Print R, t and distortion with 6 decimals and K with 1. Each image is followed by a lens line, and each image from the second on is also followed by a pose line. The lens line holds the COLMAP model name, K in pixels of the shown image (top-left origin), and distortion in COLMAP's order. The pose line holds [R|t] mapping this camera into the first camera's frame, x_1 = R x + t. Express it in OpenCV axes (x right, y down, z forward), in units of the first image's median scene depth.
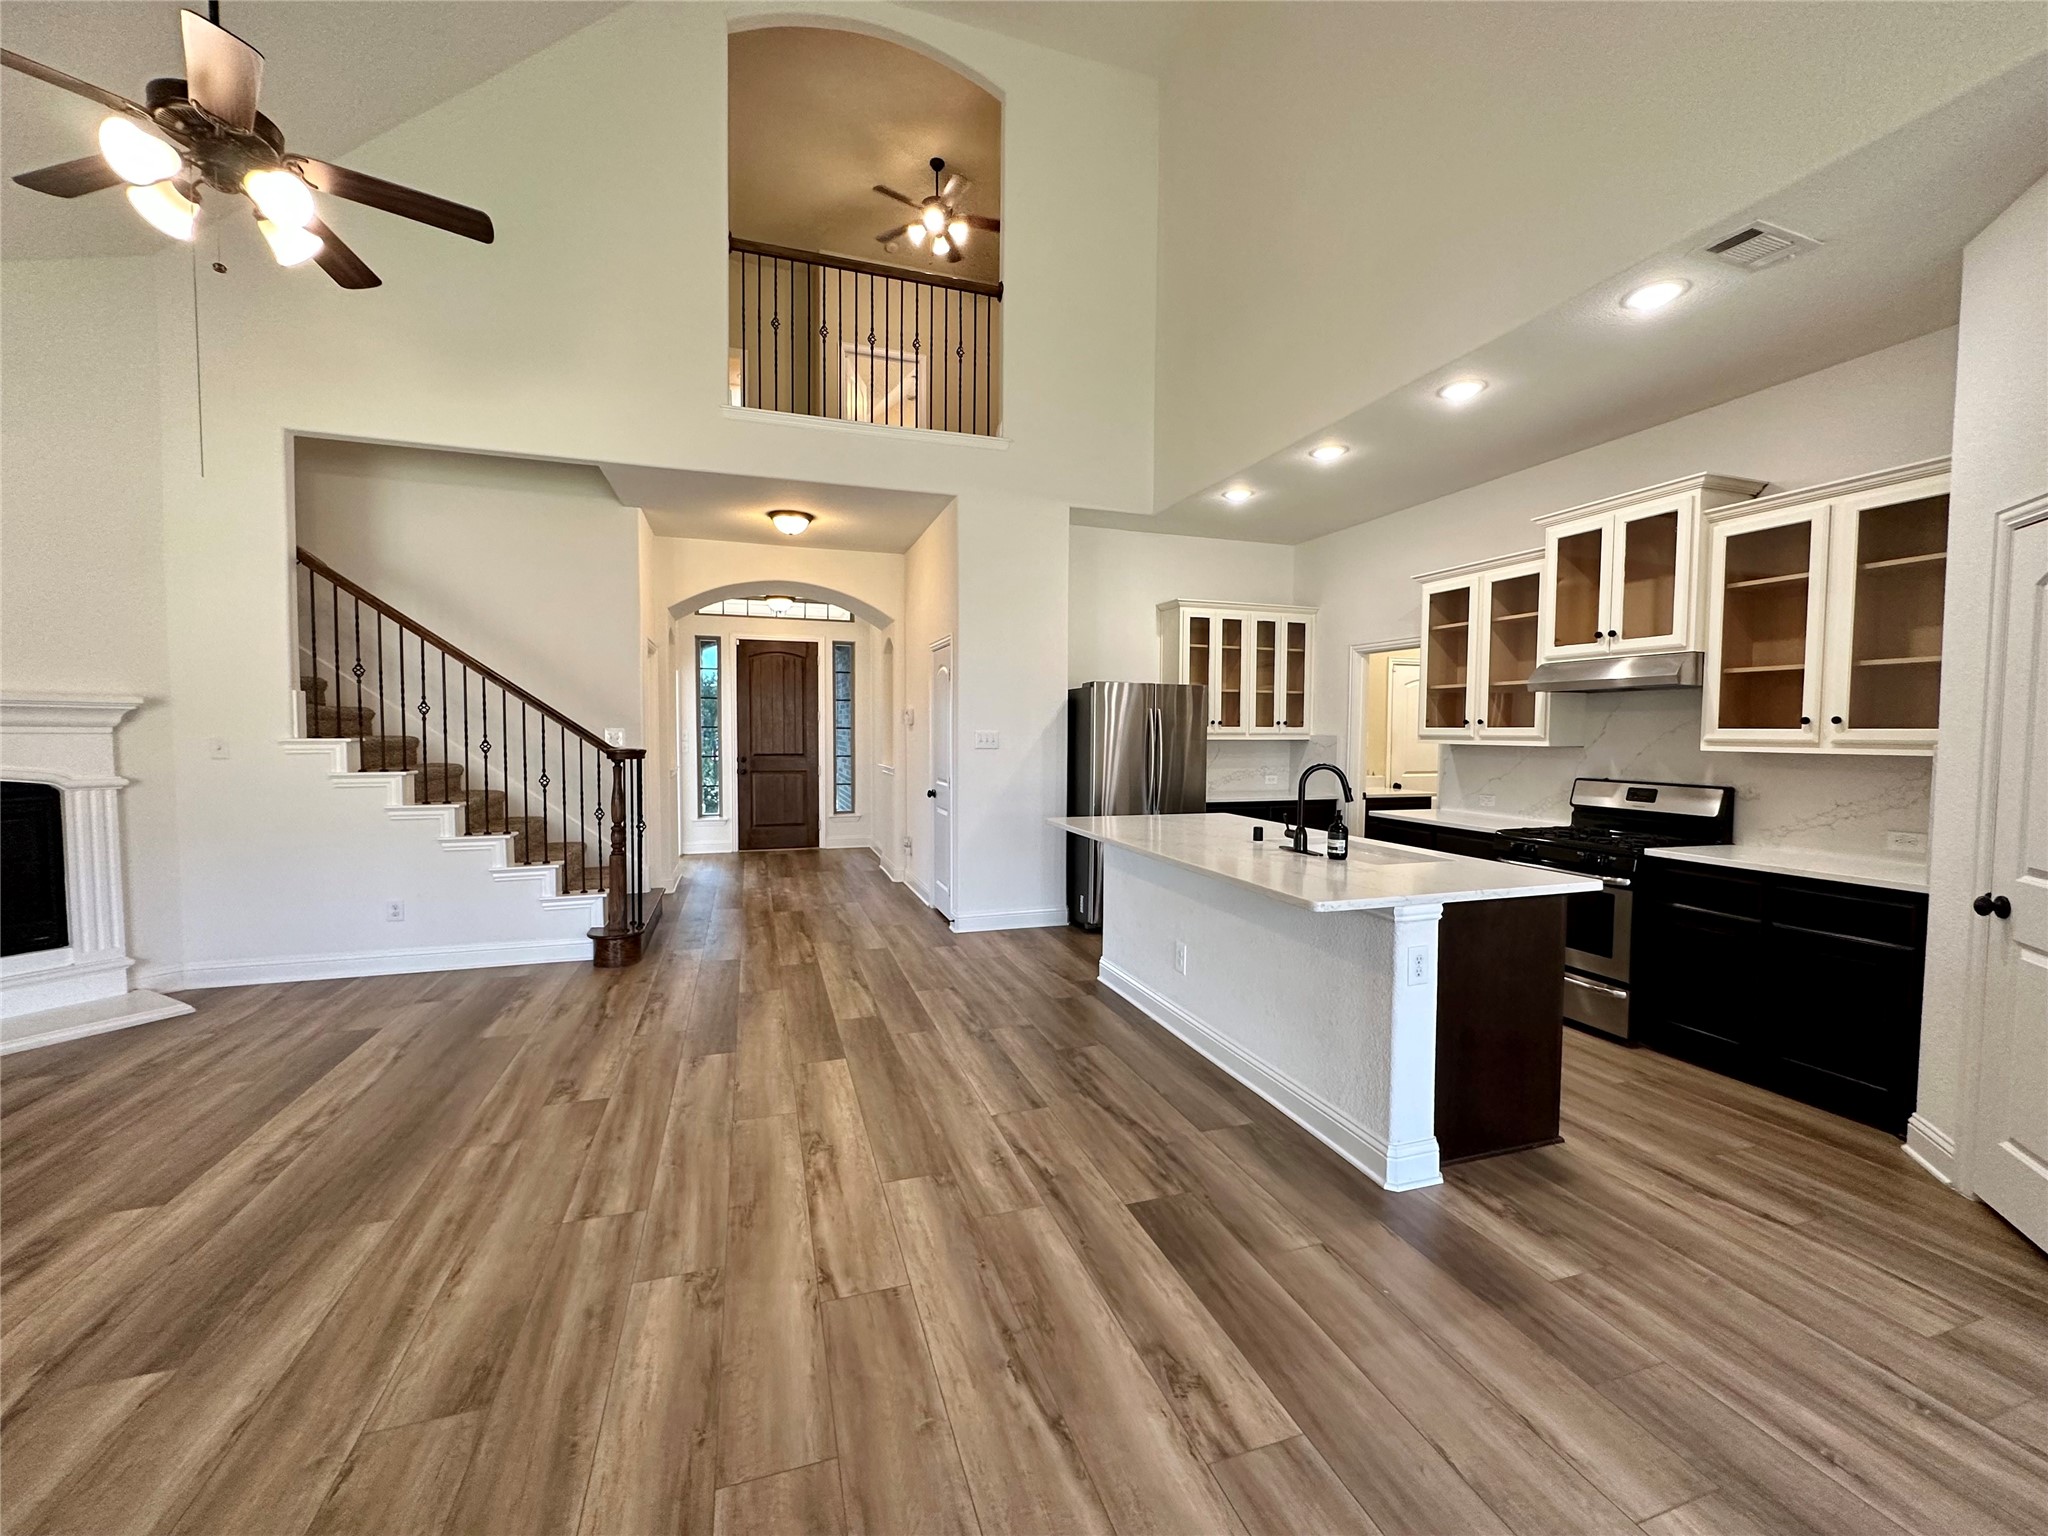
lens RADIAL K [[817.2, 0, 1025.7], [0, 817.2, 768.5], [0, 0, 1]] dist [-0.002855, 0.000770]
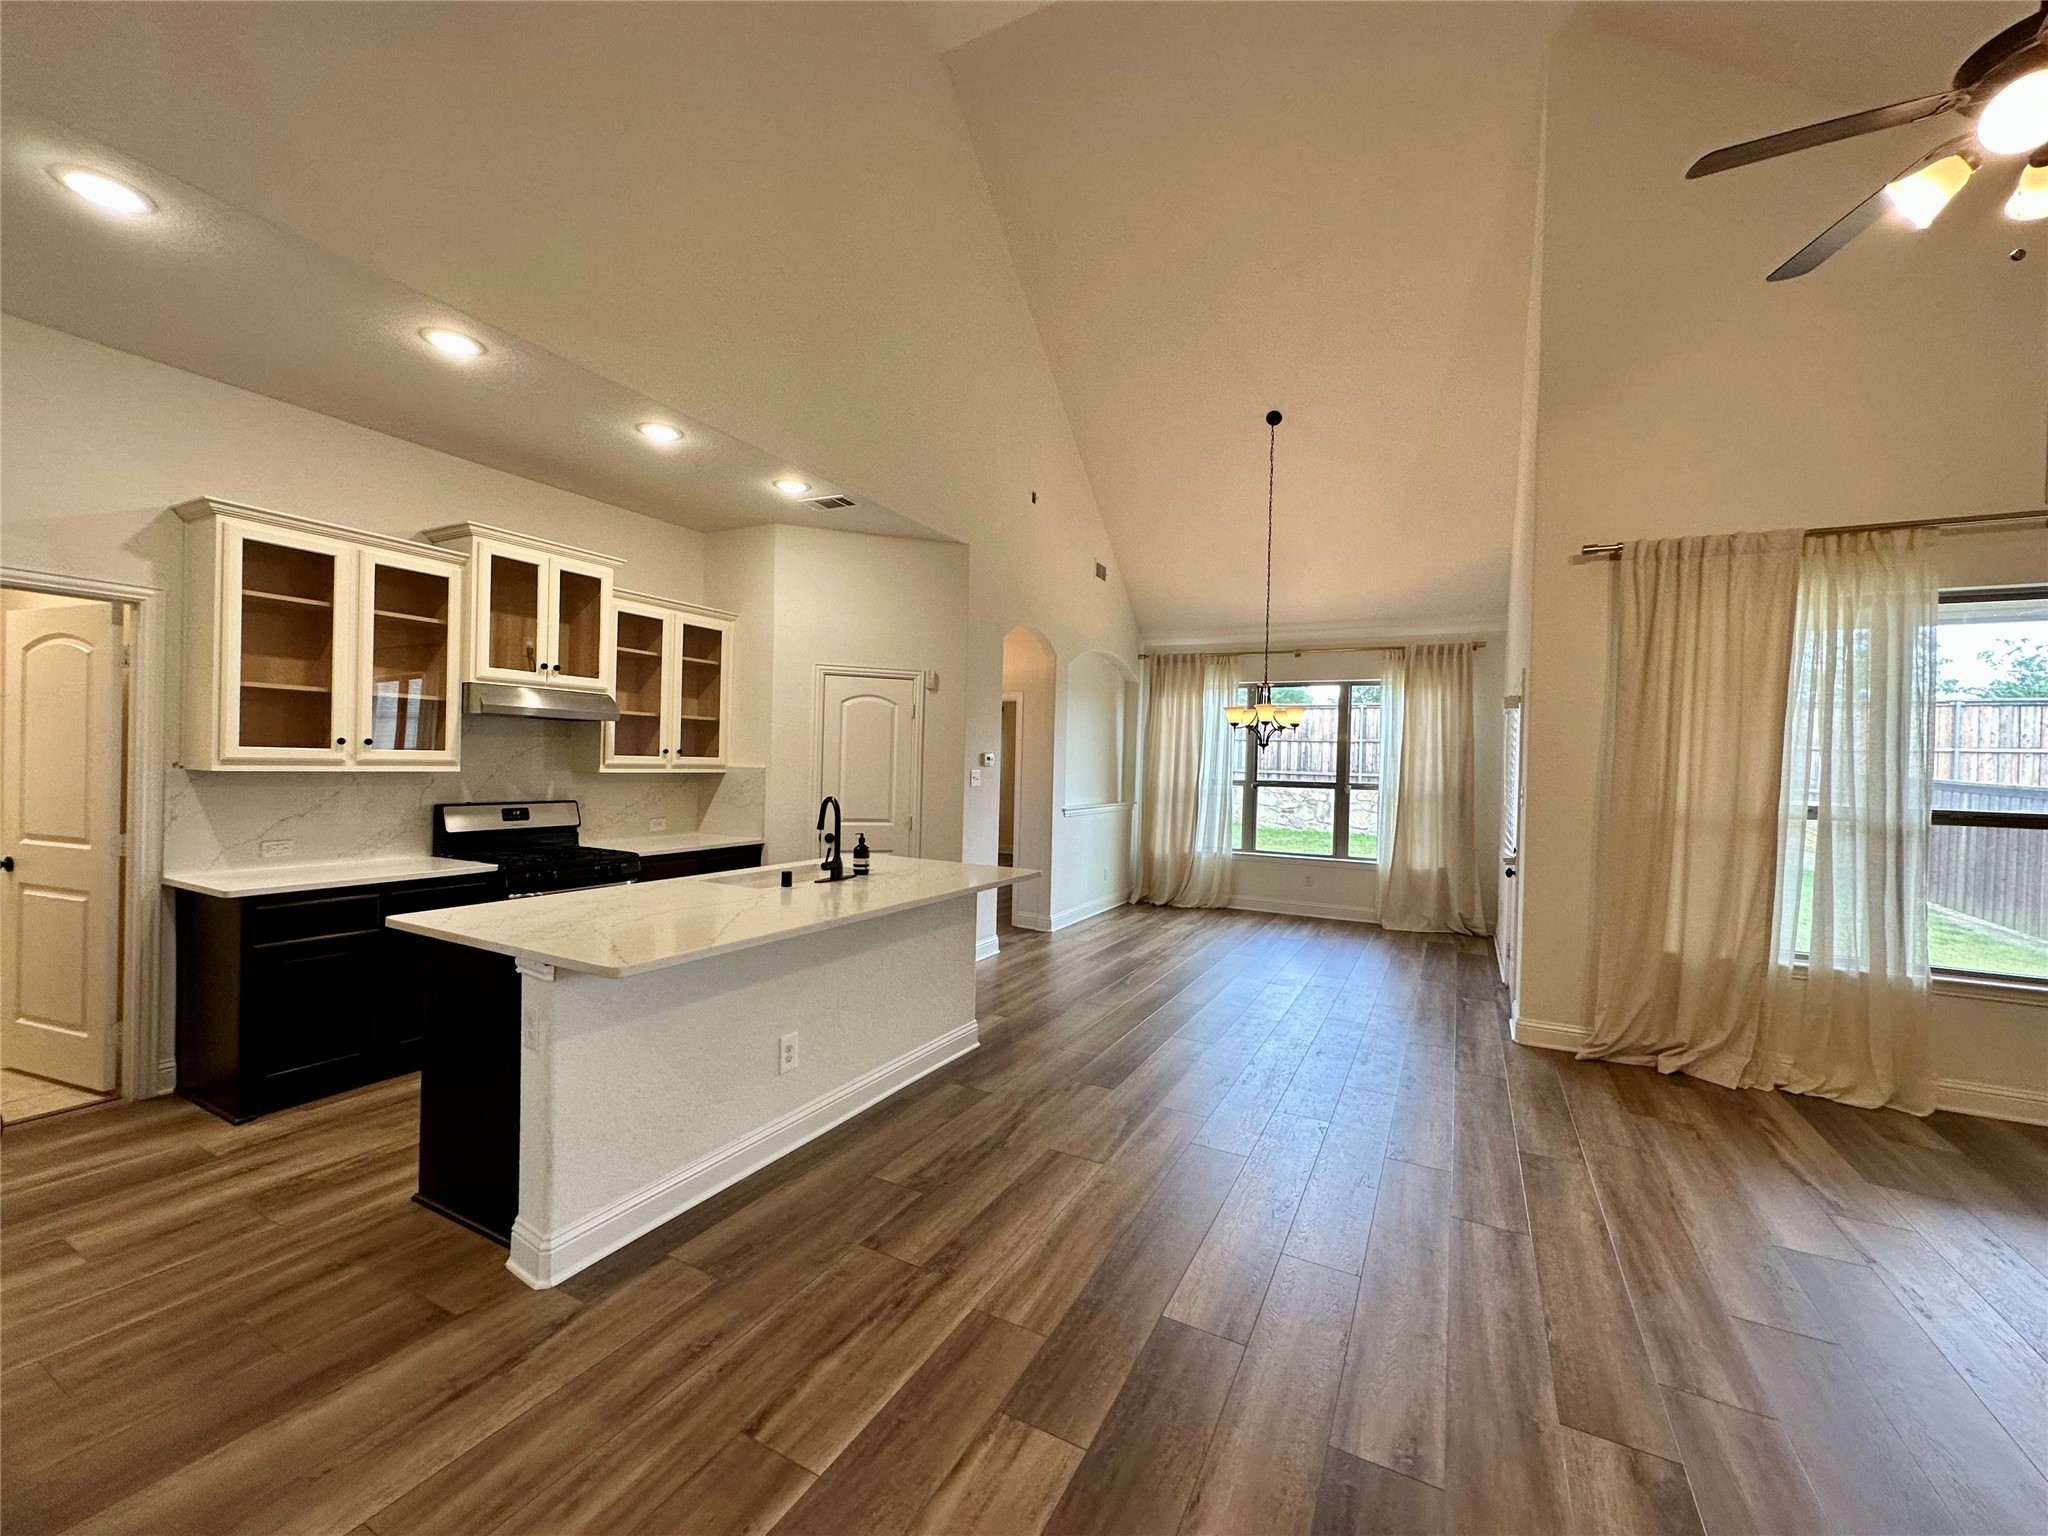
lens RADIAL K [[817.8, 0, 1024.0], [0, 817.8, 768.0], [0, 0, 1]] dist [-0.003813, 0.000552]
pose [[-0.686850, -0.029150, 0.726215, -0.546404], [0.005298, 0.998968, 0.045110, -0.082310], [-0.726780, 0.034832, -0.685987, 1.386235]]
